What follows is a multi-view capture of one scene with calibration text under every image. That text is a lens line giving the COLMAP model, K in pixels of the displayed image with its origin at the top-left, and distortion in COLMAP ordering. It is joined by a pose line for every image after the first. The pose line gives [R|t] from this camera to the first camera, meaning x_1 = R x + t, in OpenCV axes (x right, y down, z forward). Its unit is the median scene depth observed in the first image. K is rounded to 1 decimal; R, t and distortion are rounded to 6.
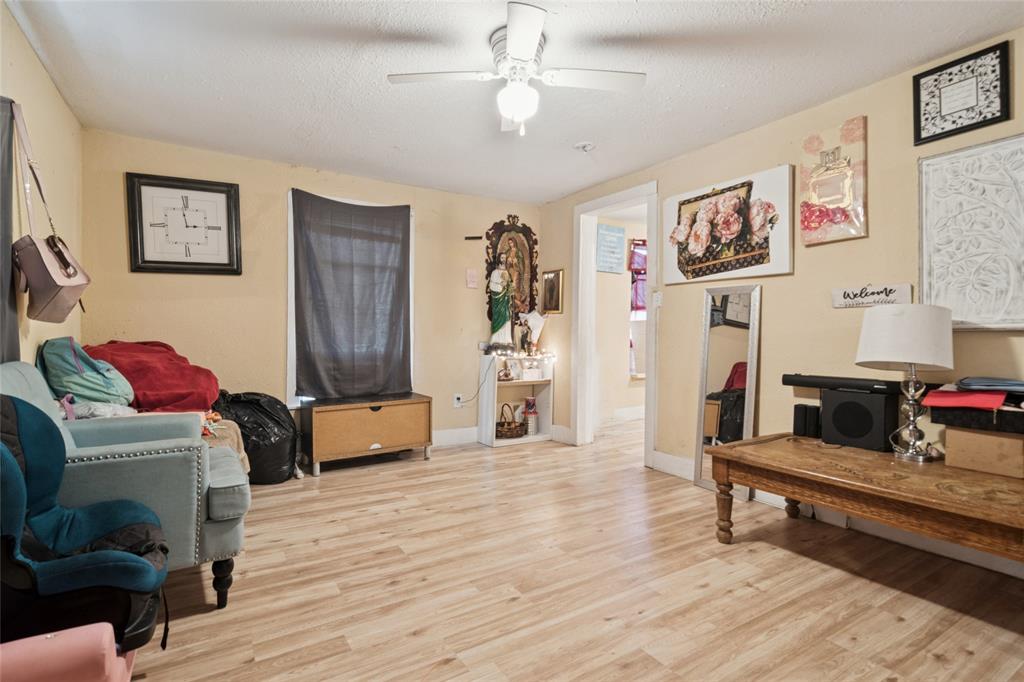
lens RADIAL K [[492.3, 0, 514.2], [0, 492.3, 335.6], [0, 0, 1]] dist [0.000493, 0.000541]
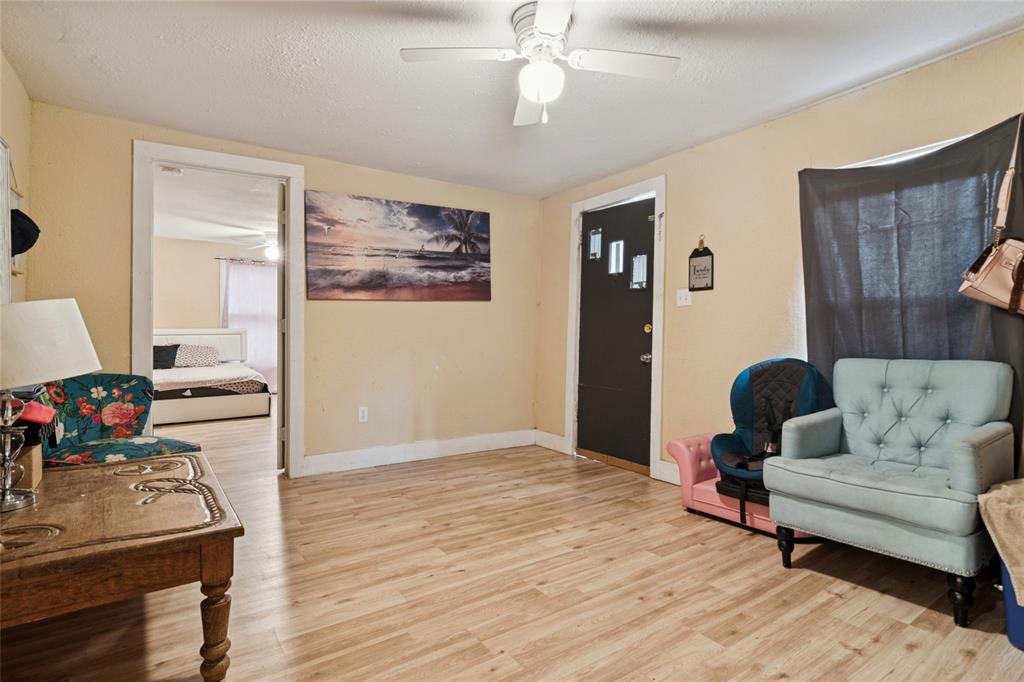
lens RADIAL K [[492.3, 0, 514.2], [0, 492.3, 335.6], [0, 0, 1]] dist [0.000493, 0.000541]
pose [[-0.999047, -0.001484, -0.043614, 0.104304], [-0.001987, 0.999932, 0.011477, -0.015208], [0.043594, 0.011553, -0.998983, 2.002456]]
